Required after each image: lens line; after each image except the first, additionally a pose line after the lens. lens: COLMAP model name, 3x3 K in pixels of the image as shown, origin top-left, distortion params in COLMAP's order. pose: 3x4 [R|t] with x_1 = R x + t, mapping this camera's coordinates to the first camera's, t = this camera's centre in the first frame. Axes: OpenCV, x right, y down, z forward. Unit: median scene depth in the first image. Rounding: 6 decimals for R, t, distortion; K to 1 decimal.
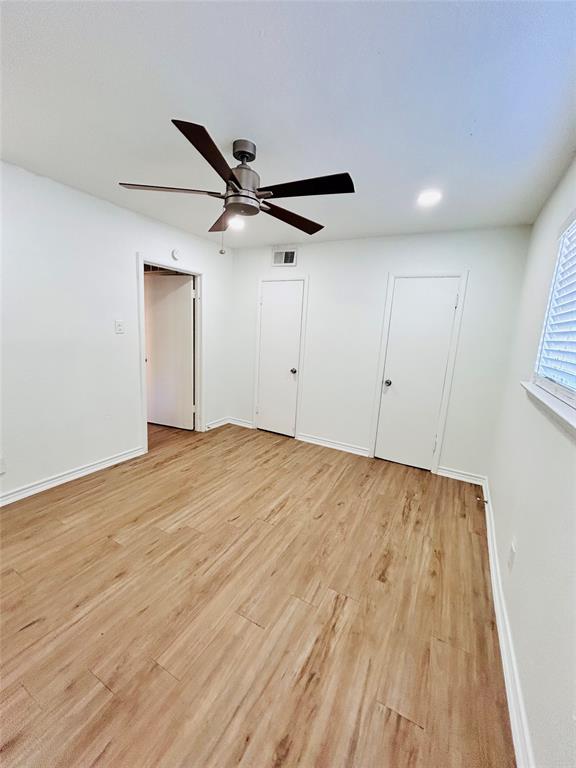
lens RADIAL K [[311.9, 0, 288.0], [0, 311.9, 384.0], [0, 0, 1]] dist [0.000679, 0.000196]
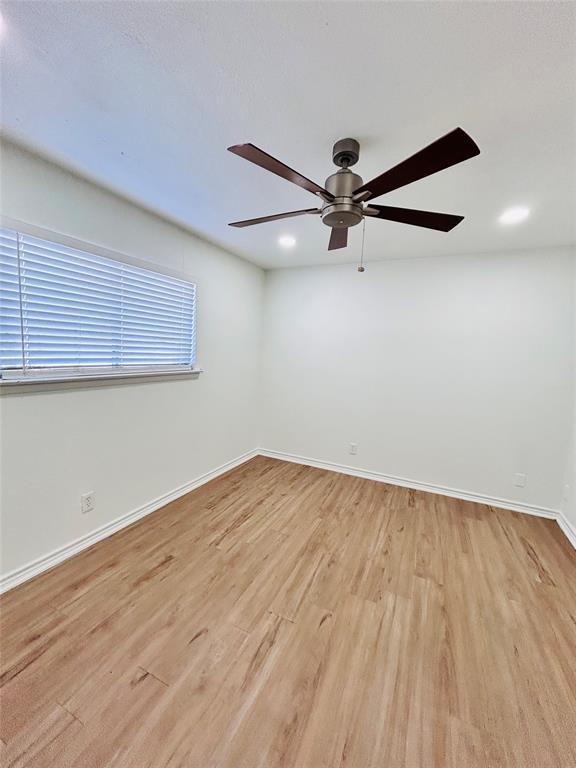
lens RADIAL K [[311.9, 0, 288.0], [0, 311.9, 384.0], [0, 0, 1]] dist [0.000679, 0.000196]
pose [[-0.992249, -0.101878, -0.071158, 0.018868], [-0.117871, 0.952951, 0.279268, -0.308887], [0.039359, 0.285491, -0.957573, 1.731842]]
